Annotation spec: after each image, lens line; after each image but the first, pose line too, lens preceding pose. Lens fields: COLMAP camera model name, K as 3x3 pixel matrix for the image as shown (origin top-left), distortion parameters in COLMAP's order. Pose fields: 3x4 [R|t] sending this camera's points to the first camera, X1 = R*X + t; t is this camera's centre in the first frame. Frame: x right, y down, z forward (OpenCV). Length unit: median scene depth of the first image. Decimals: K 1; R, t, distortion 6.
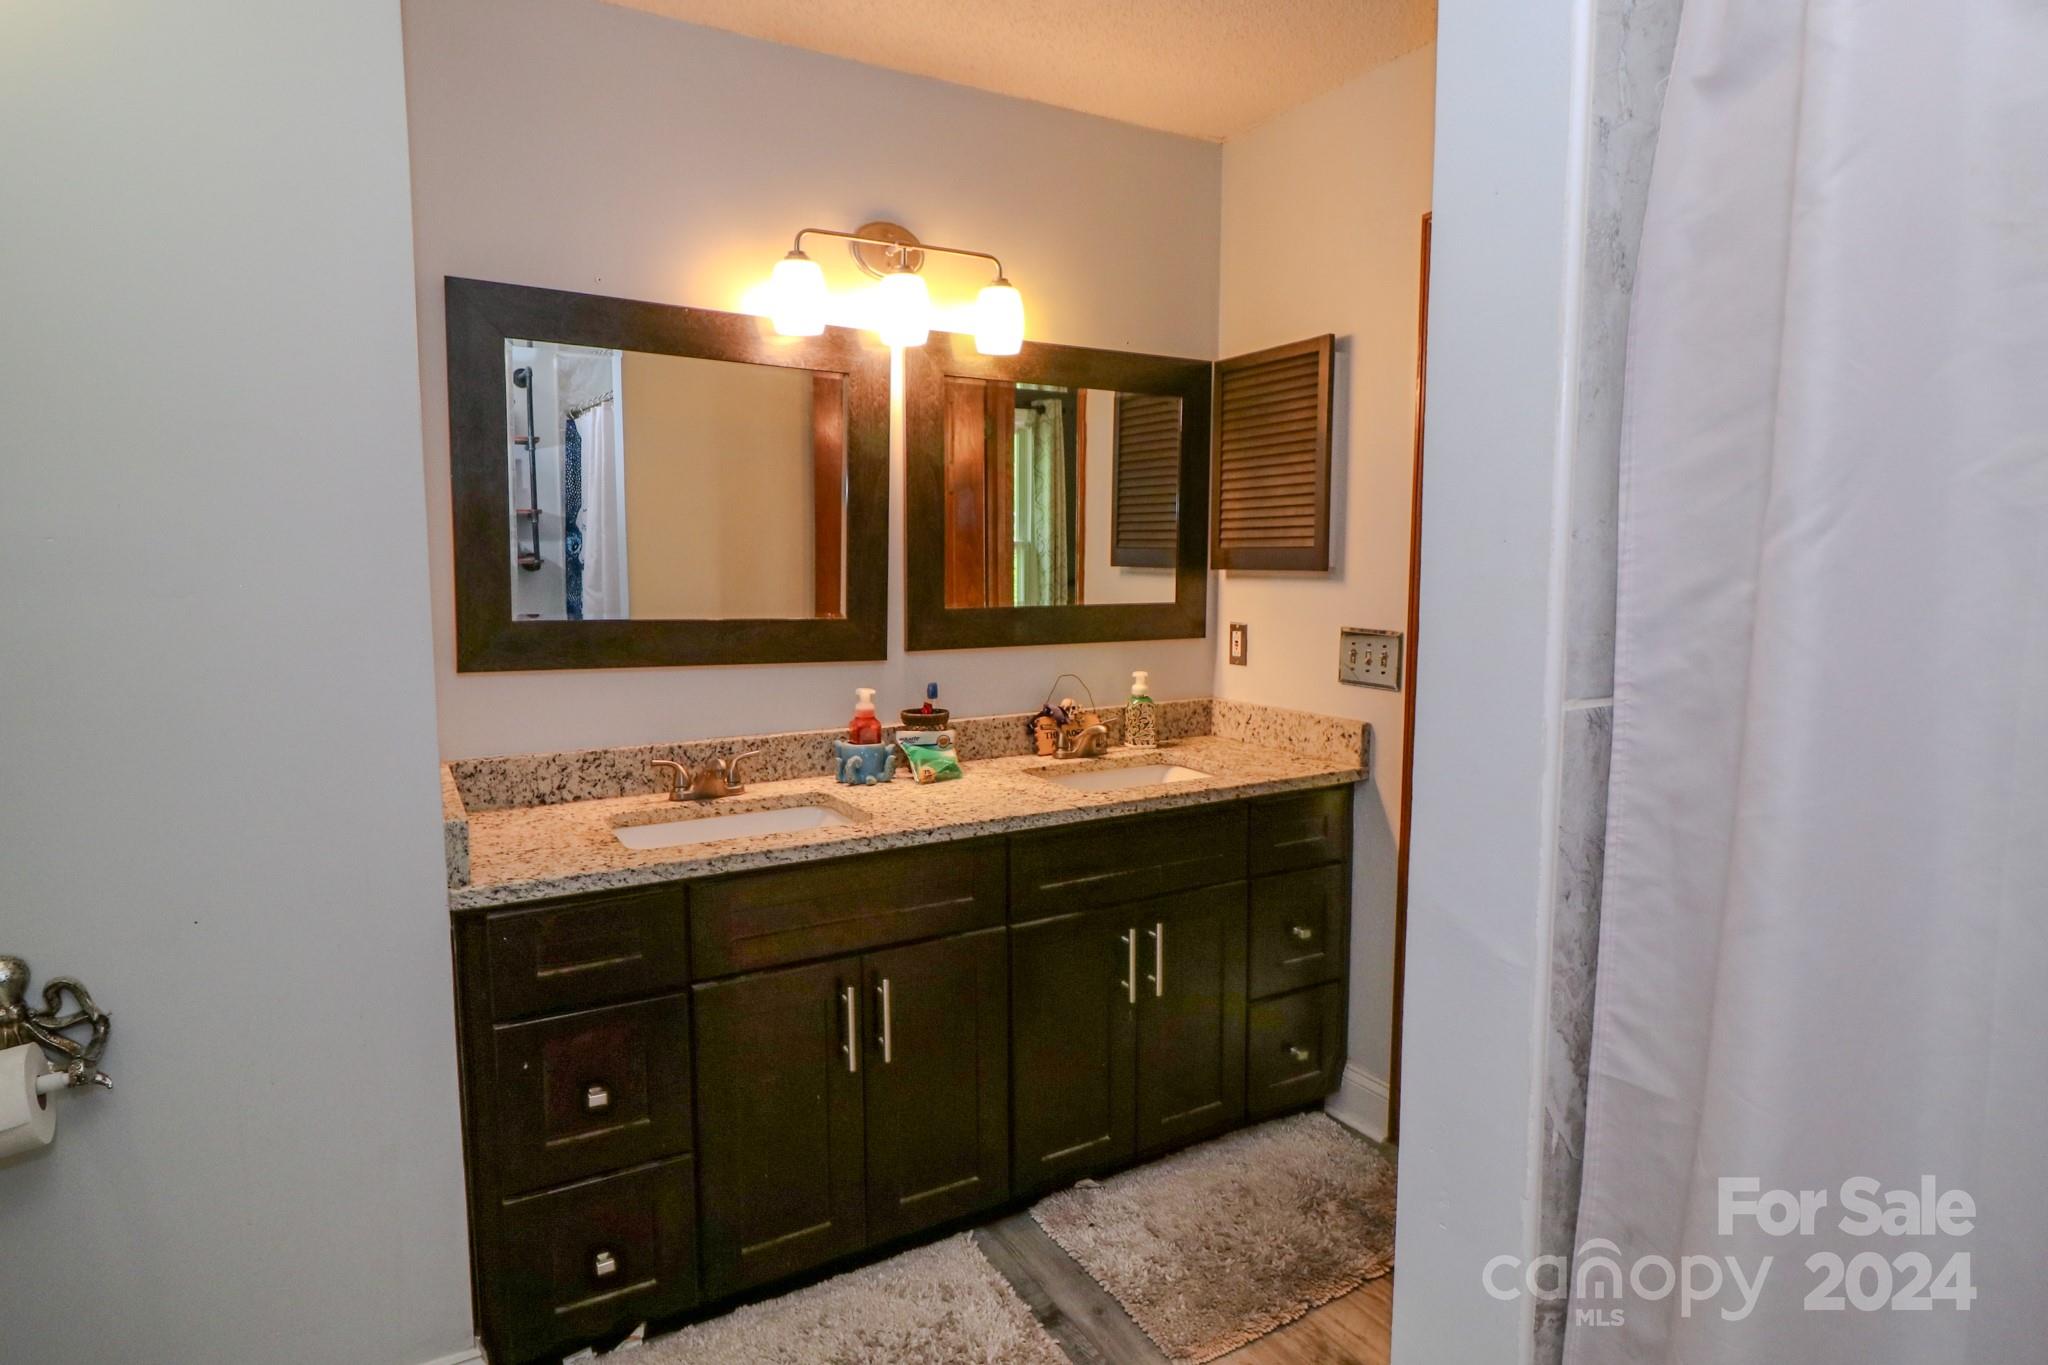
lens RADIAL K [[1087.0, 0, 1022.4], [0, 1087.0, 679.3], [0, 0, 1]] dist [-0.015089, -0.003195]
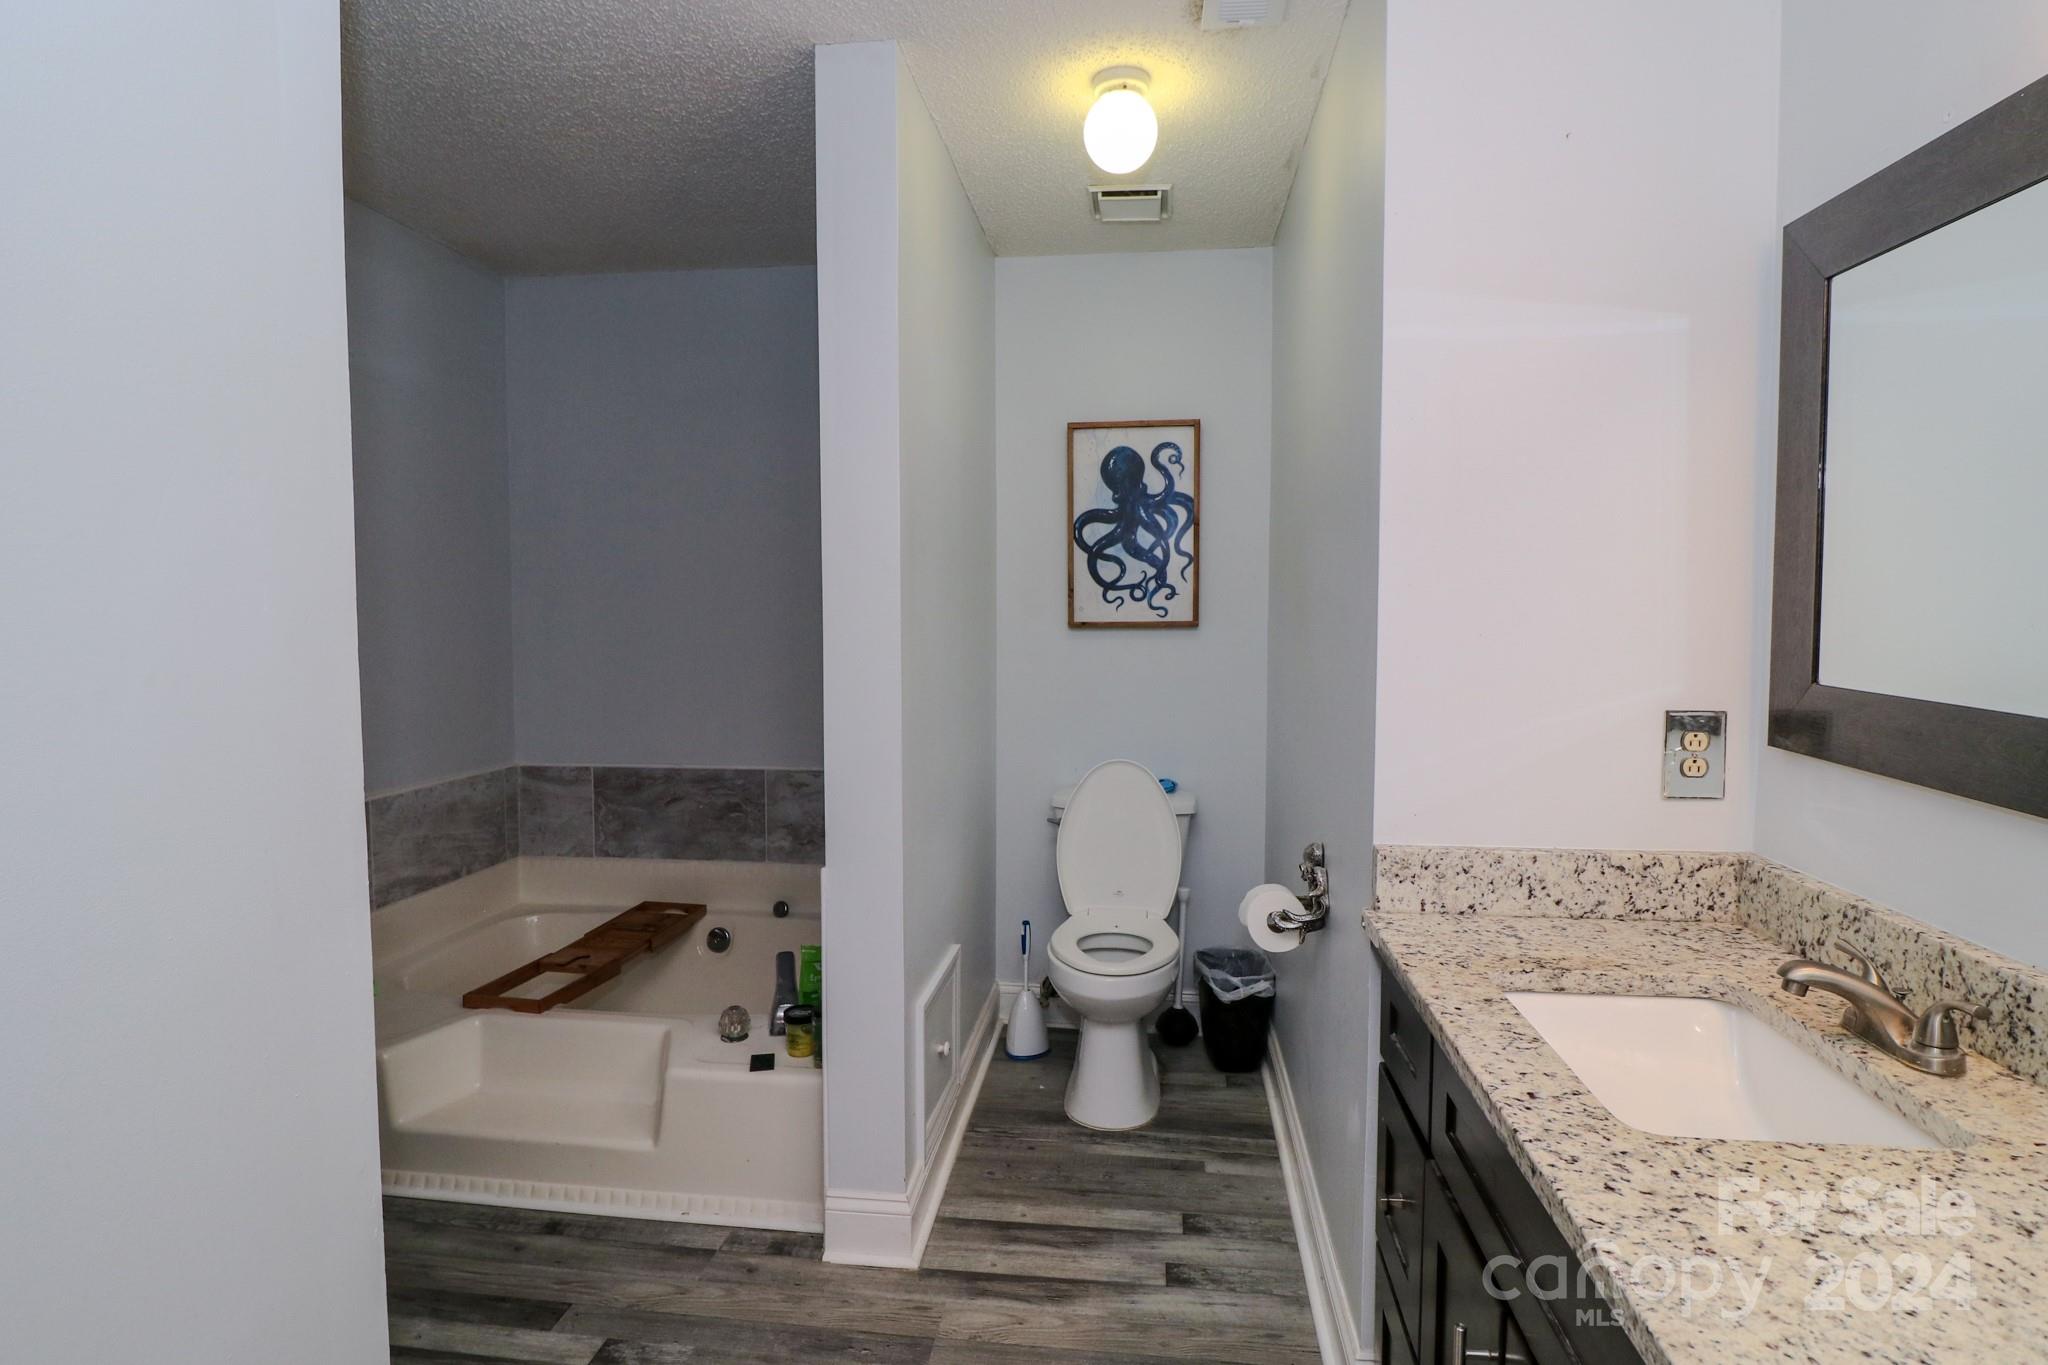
lens RADIAL K [[1087.0, 0, 1021.9], [0, 1087.0, 674.0], [0, 0, 1]] dist [-0.015089, -0.003195]
pose [[-0.610399, 0.046850, -0.790708, 0.375971], [-0.086133, 0.988404, 0.125056, -0.100461], [0.787397, 0.144440, -0.599285, 0.987722]]
